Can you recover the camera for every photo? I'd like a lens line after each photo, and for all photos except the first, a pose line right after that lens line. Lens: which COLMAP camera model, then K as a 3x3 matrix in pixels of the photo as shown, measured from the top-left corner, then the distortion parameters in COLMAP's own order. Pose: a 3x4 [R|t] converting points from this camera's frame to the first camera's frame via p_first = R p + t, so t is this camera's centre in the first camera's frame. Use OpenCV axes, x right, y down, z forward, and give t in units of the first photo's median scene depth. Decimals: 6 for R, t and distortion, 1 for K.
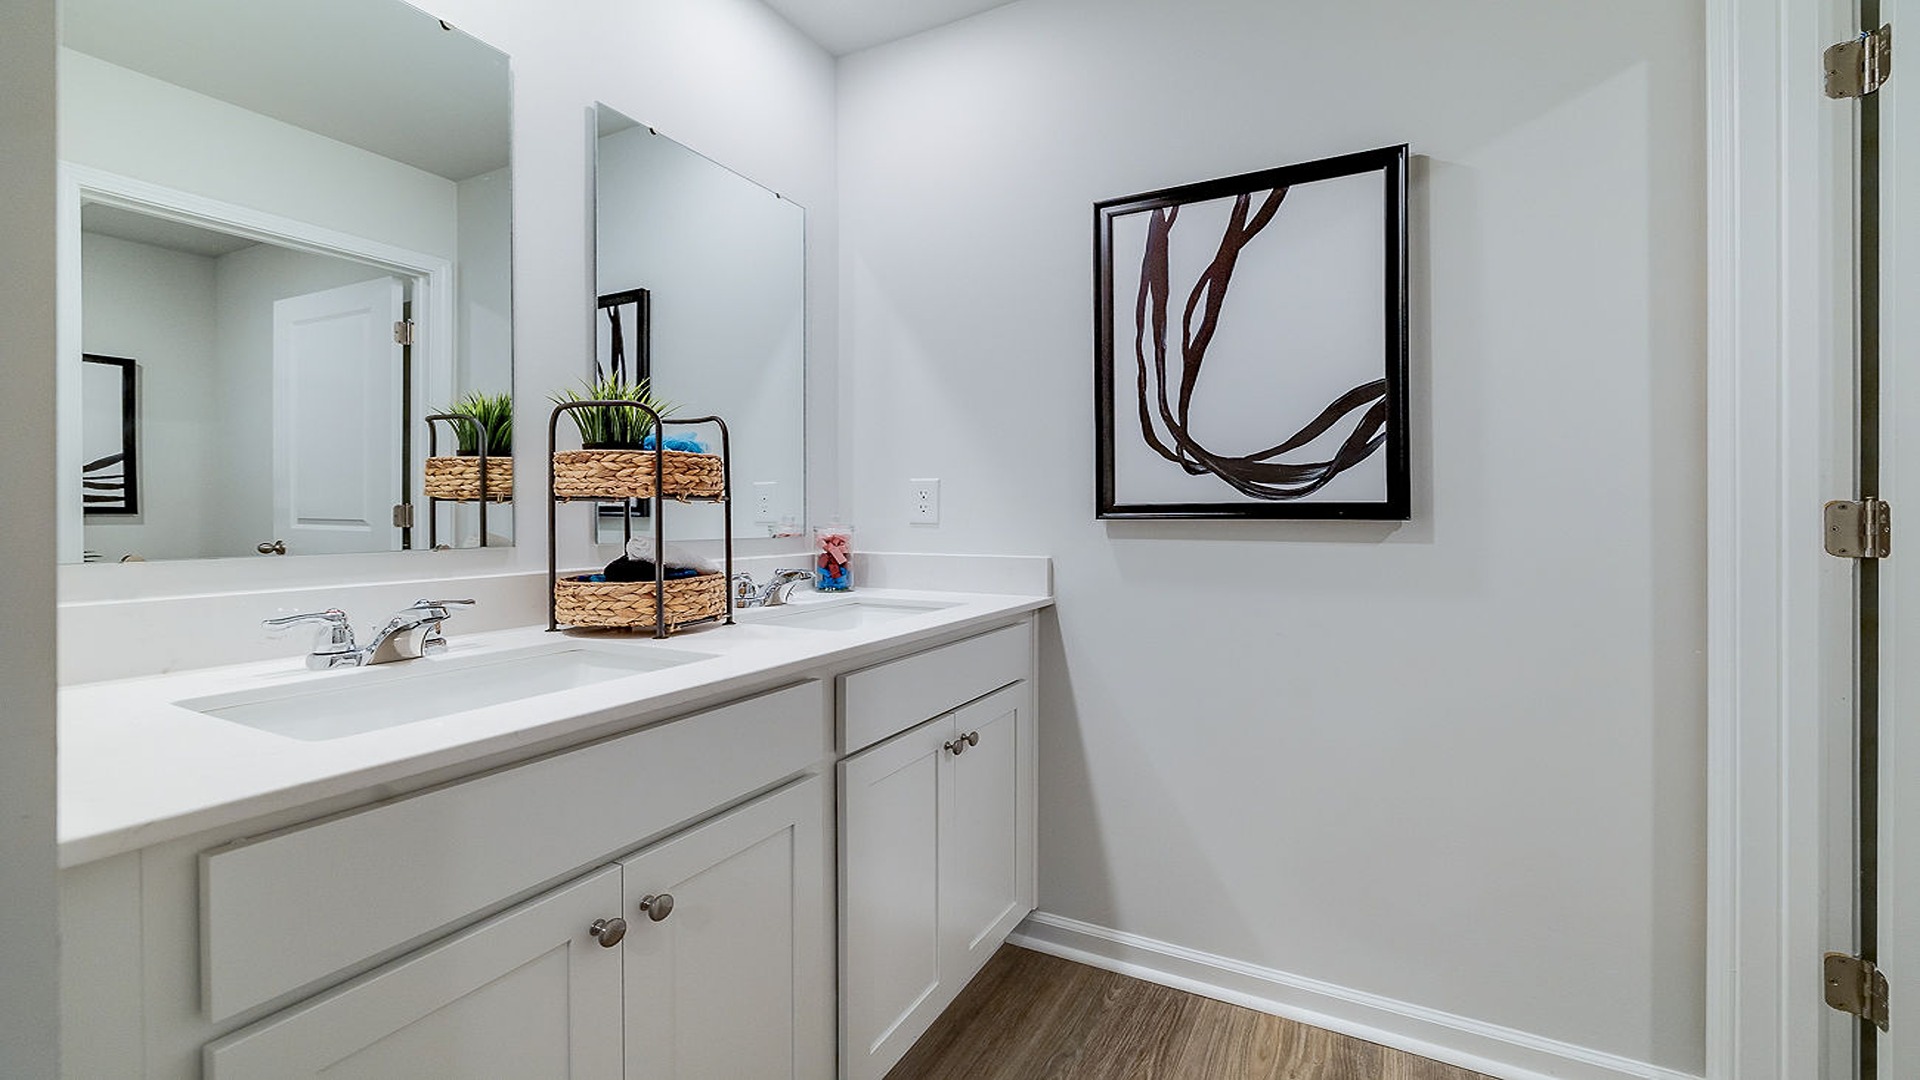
lens RADIAL K [[813.2, 0, 962.6], [0, 813.2, 524.5], [0, 0, 1]] dist [-0.004971, 0.000108]
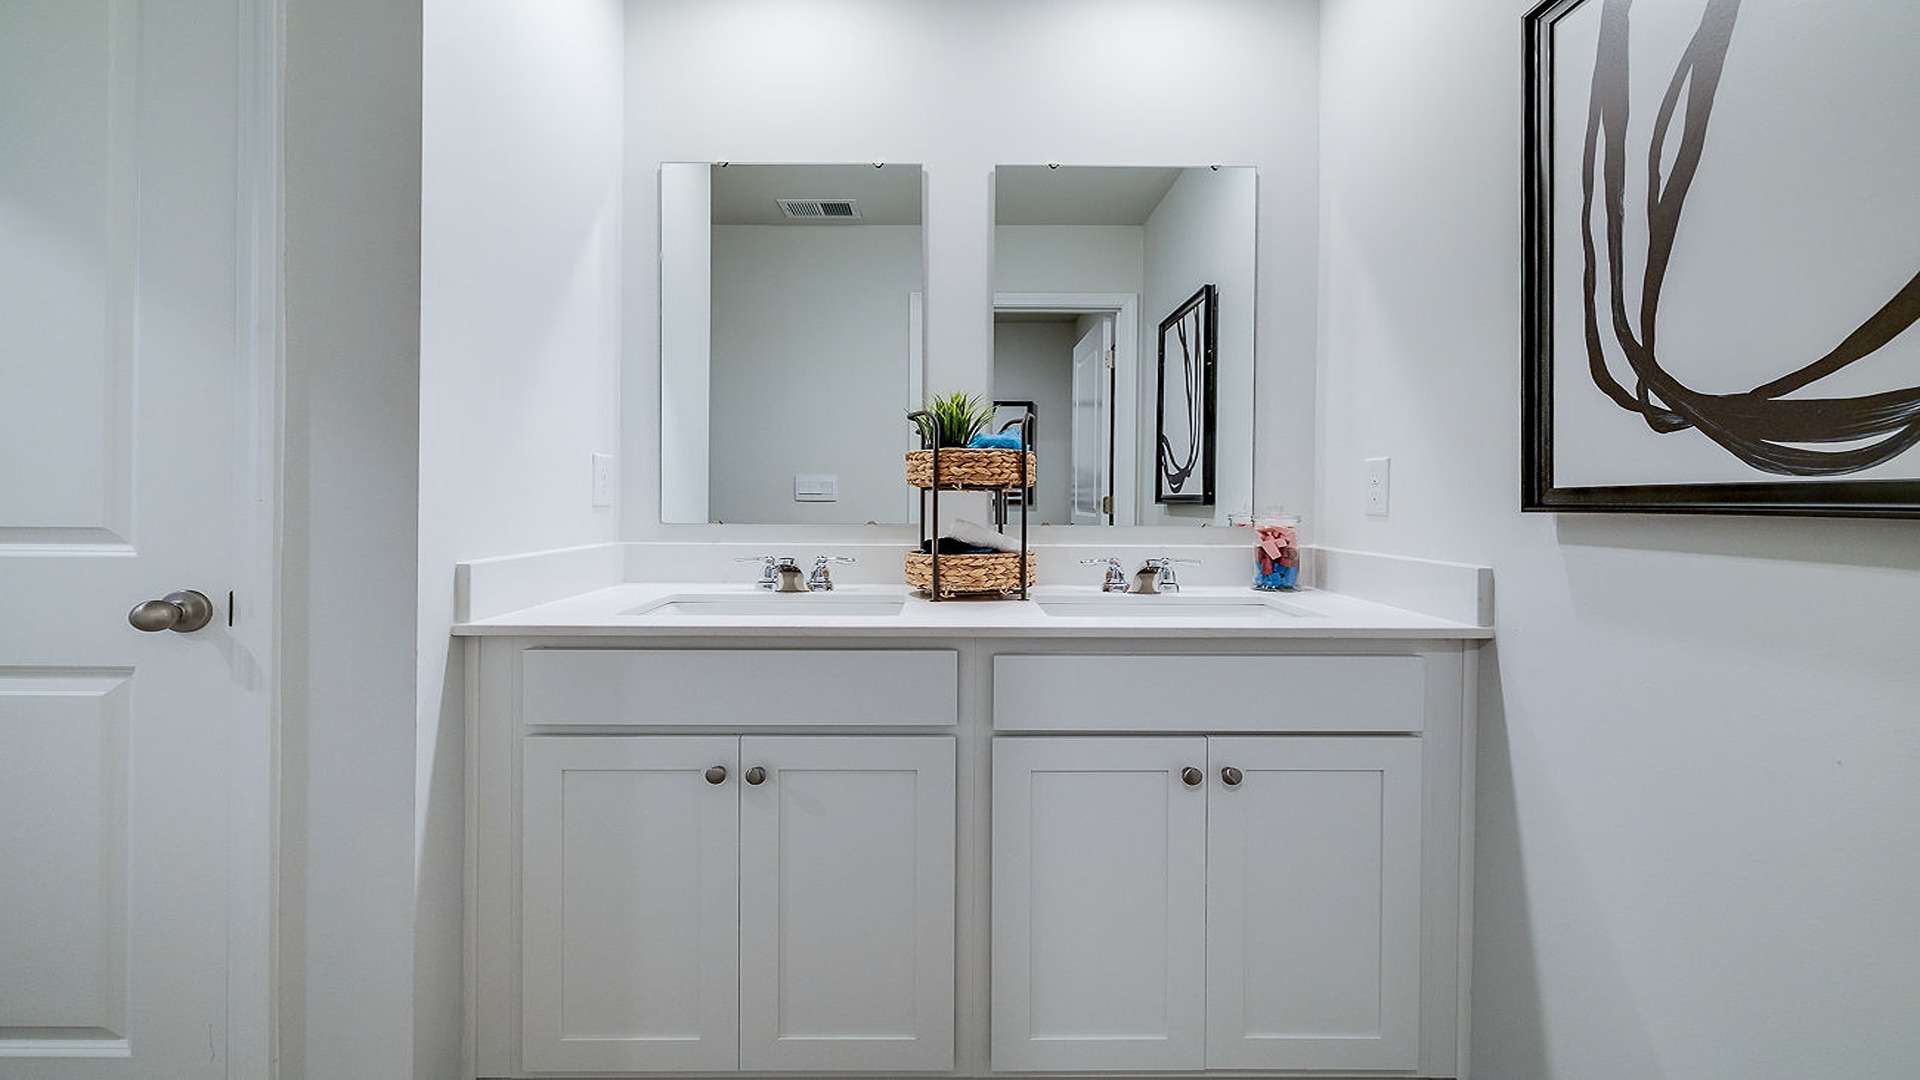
lens RADIAL K [[813.2, 0, 972.1], [0, 813.2, 514.2], [0, 0, 1]] dist [-0.004971, 0.000108]
pose [[0.477795, 0.017888, -0.878289, 0.539767], [-0.016681, 0.999797, 0.011288, -0.005032], [0.878313, 0.009258, 0.477996, 0.334179]]
